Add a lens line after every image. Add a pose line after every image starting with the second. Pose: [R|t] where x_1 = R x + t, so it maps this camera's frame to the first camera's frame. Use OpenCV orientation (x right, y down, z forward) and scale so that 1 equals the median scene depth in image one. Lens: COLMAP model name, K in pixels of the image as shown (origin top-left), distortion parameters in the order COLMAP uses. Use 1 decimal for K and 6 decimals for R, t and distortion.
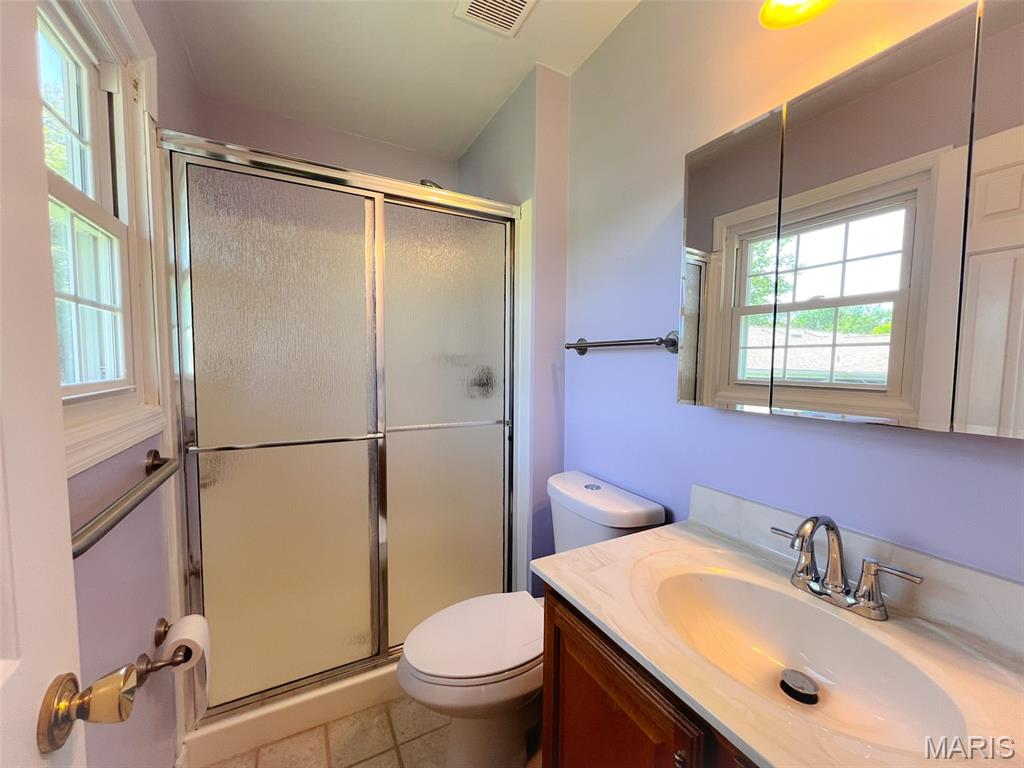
lens RADIAL K [[410.4, 0, 511.5], [0, 410.4, 386.8], [0, 0, 1]] dist [-0.003167, 0.000349]
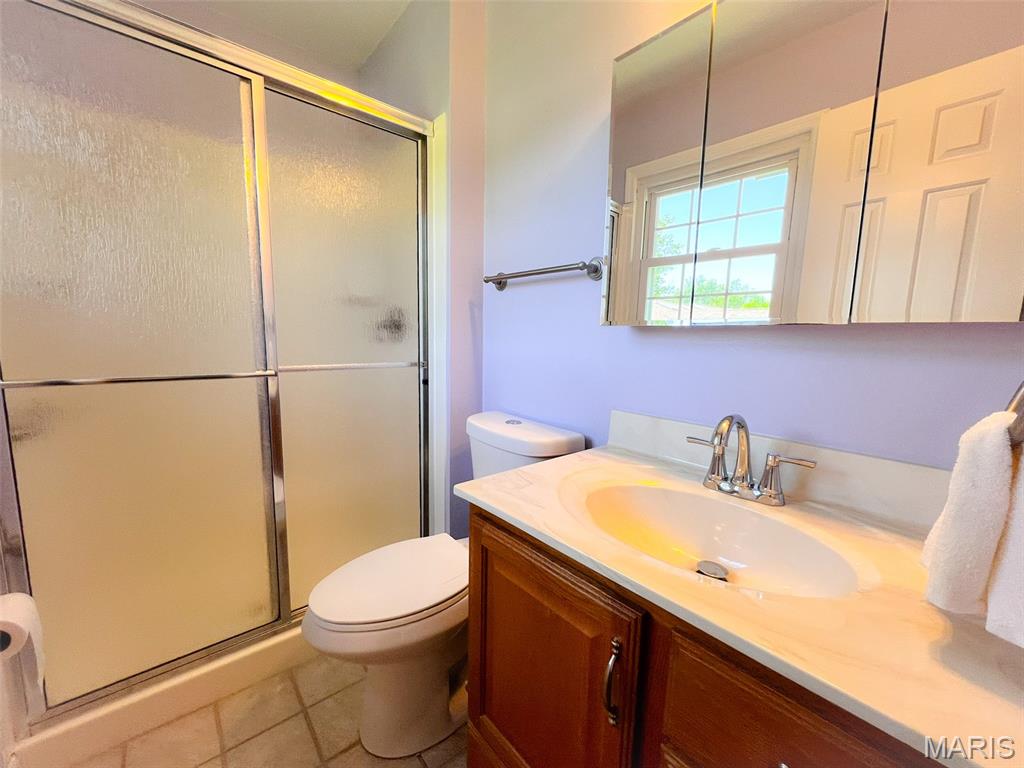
lens RADIAL K [[410.4, 0, 513.4], [0, 410.4, 387.0], [0, 0, 1]] dist [-0.003167, 0.000349]
pose [[0.975505, -0.014794, 0.219479, -0.015056], [-0.000846, 0.997476, 0.070994, 0.088271], [-0.219976, -0.069441, 0.973031, 0.055494]]
